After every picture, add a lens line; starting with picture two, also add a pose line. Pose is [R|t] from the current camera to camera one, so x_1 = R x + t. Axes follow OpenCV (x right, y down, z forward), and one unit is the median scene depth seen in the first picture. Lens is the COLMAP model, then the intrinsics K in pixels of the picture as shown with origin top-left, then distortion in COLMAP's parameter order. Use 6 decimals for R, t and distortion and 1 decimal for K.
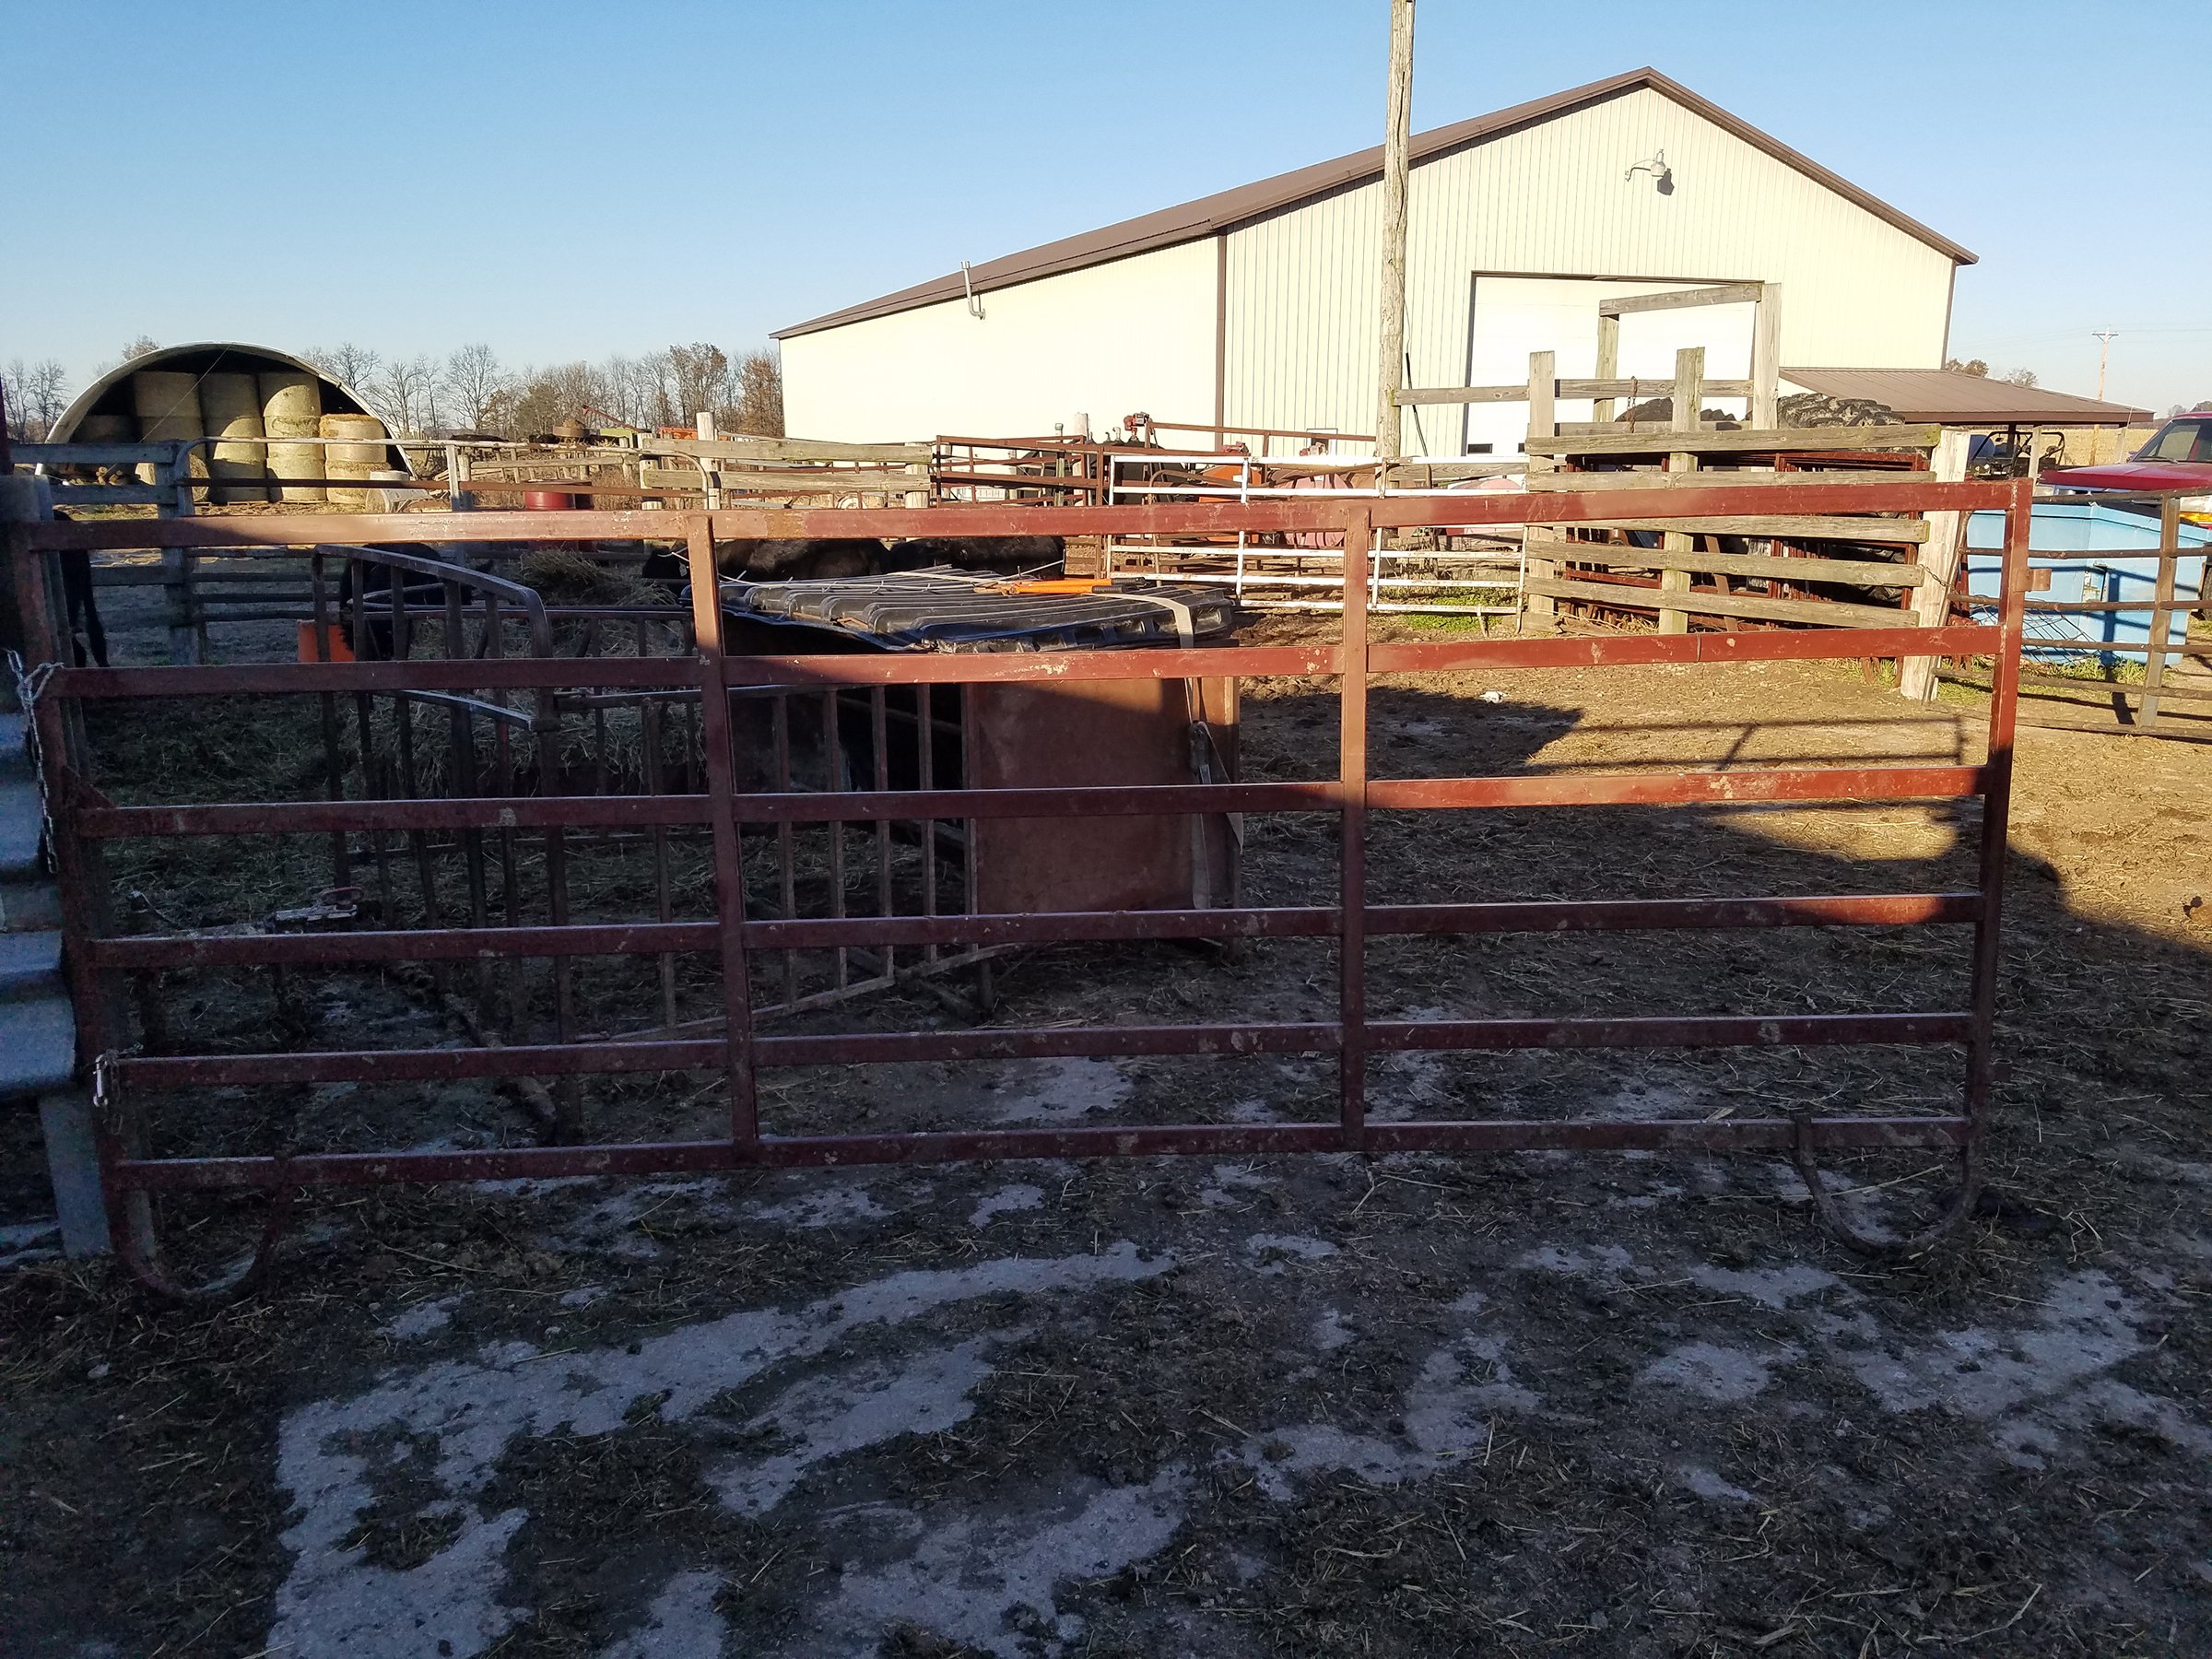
lens RADIAL K [[1674.6, 0, 1106.0], [0, 1674.6, 829.5], [0, 0, 1]] dist [0.215435, -0.400297]
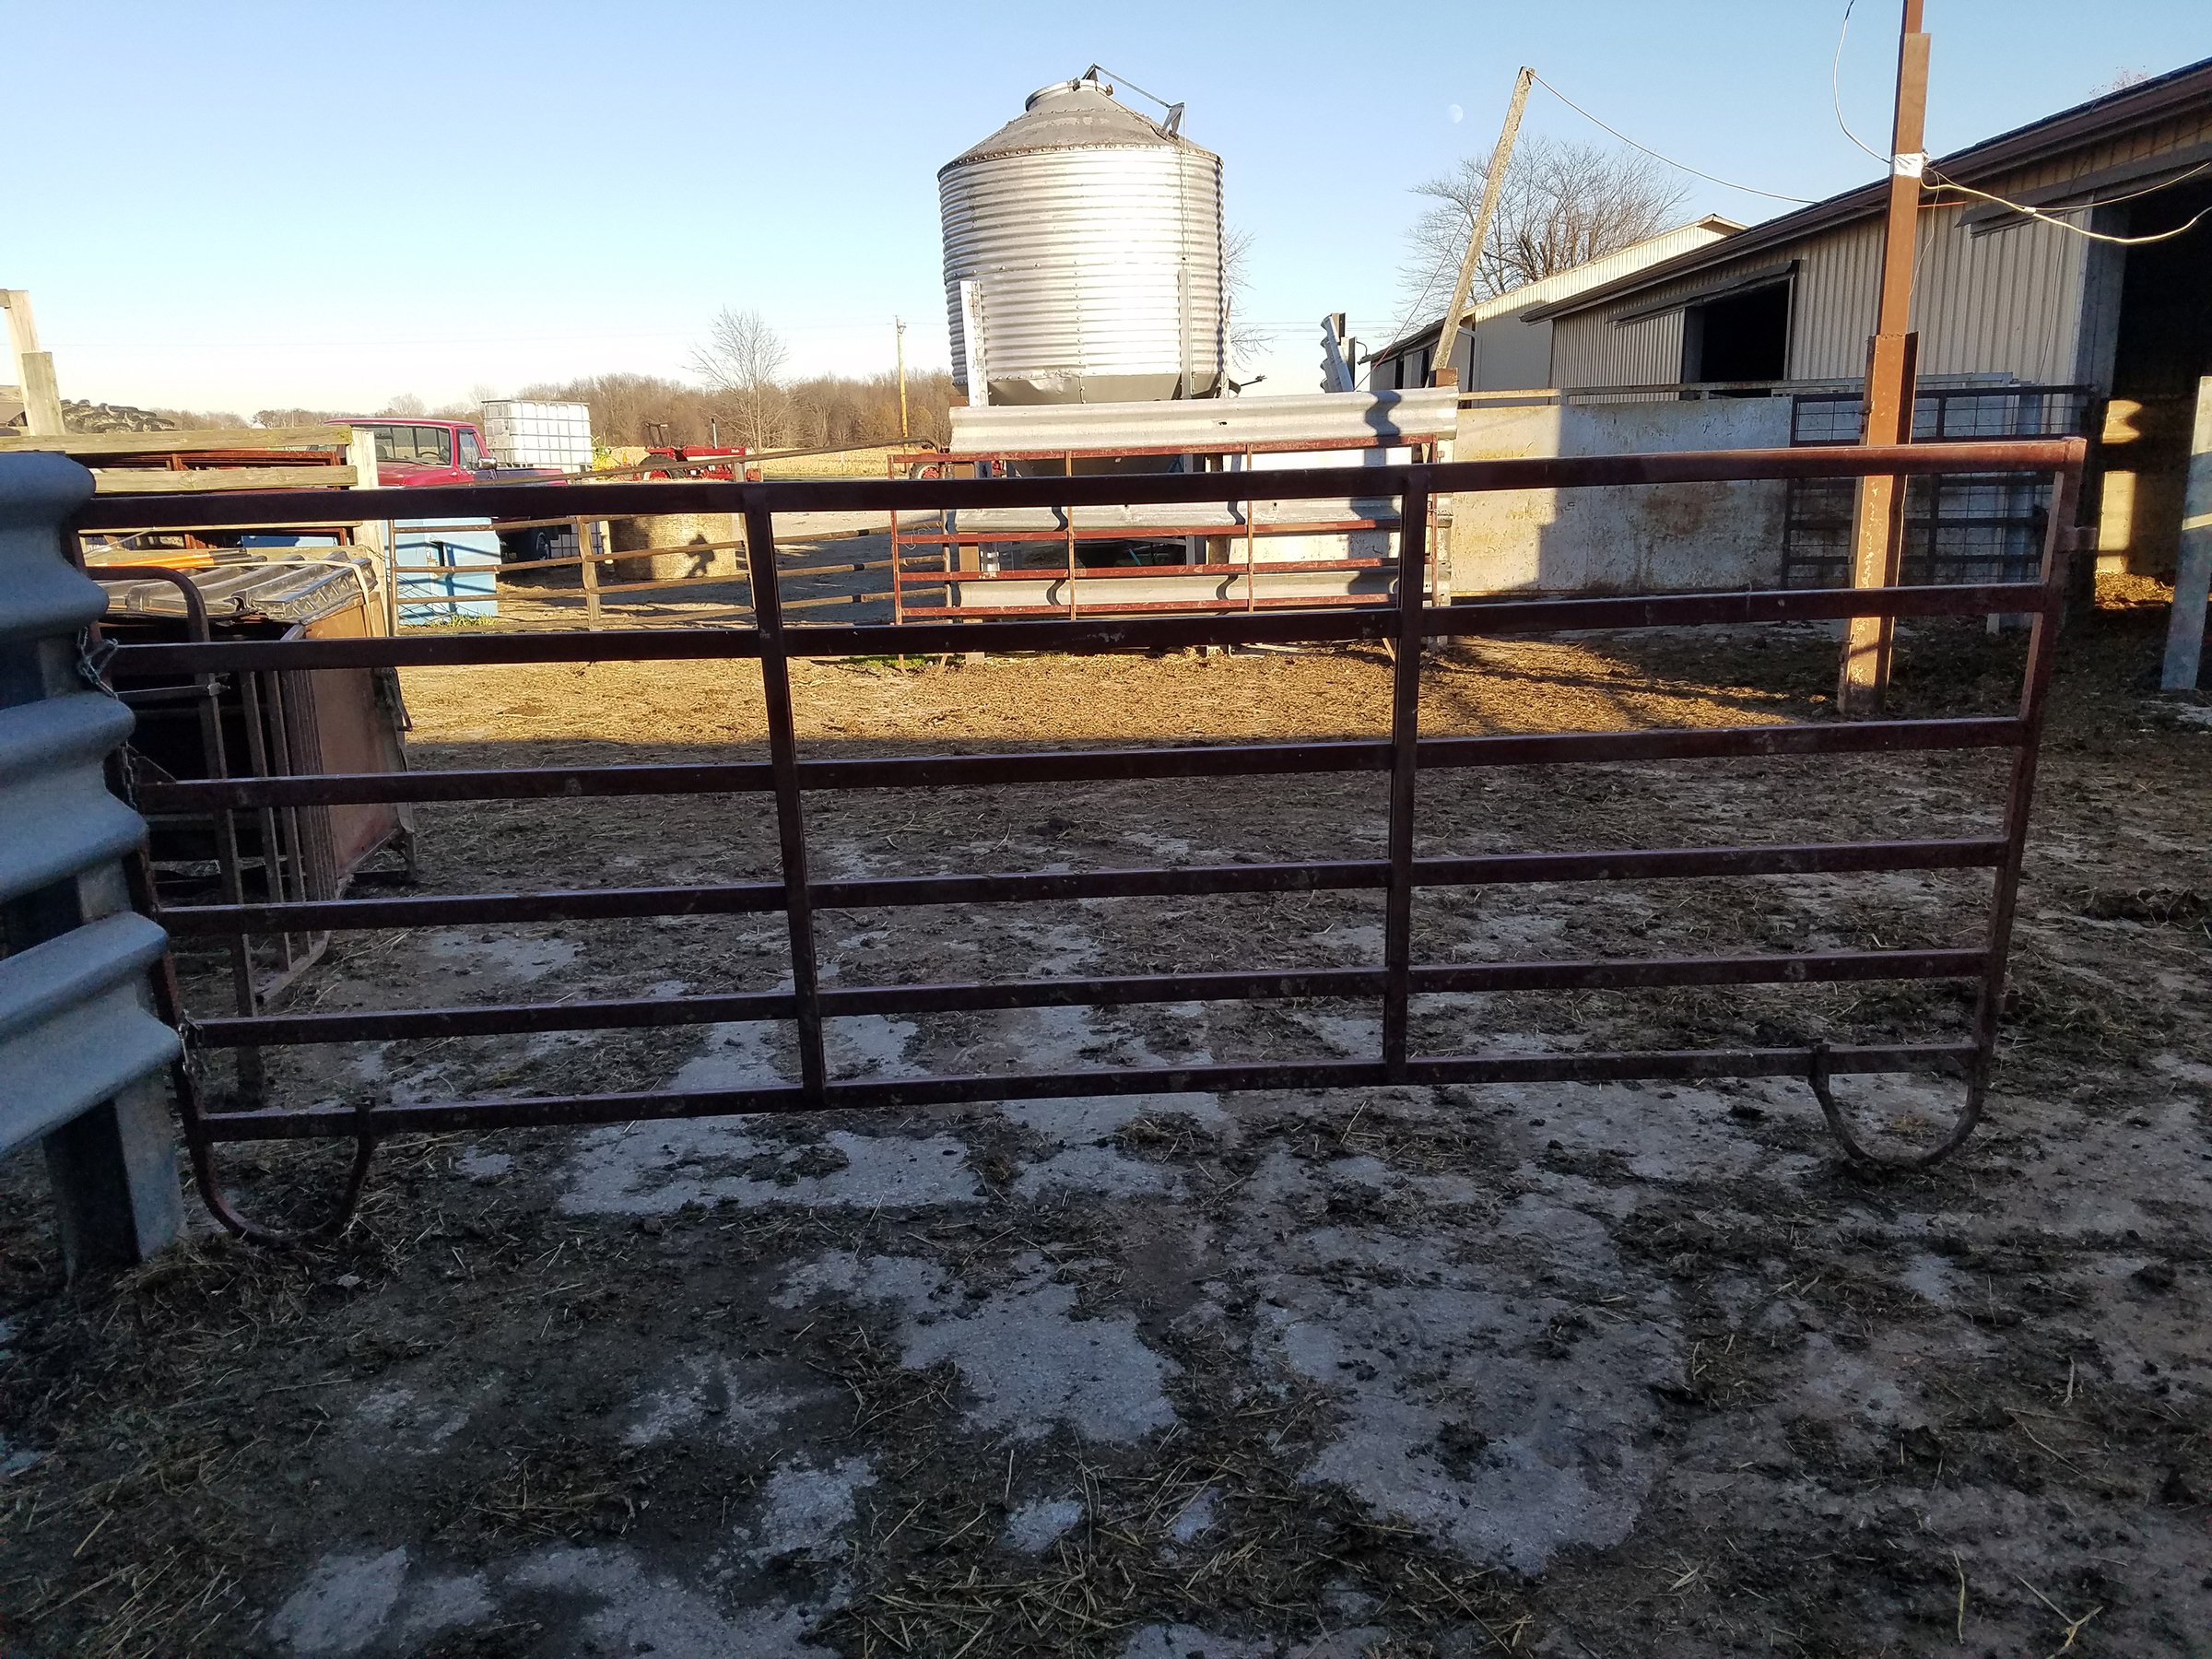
lens RADIAL K [[1674.6, 0, 1106.0], [0, 1674.6, 829.5], [0, 0, 1]] dist [0.215435, -0.400297]
pose [[0.460167, -0.200537, 0.864888, -1.170270], [0.204551, 0.971897, 0.116517, 0.010113], [-0.863948, 0.123296, 0.488254, 0.025285]]
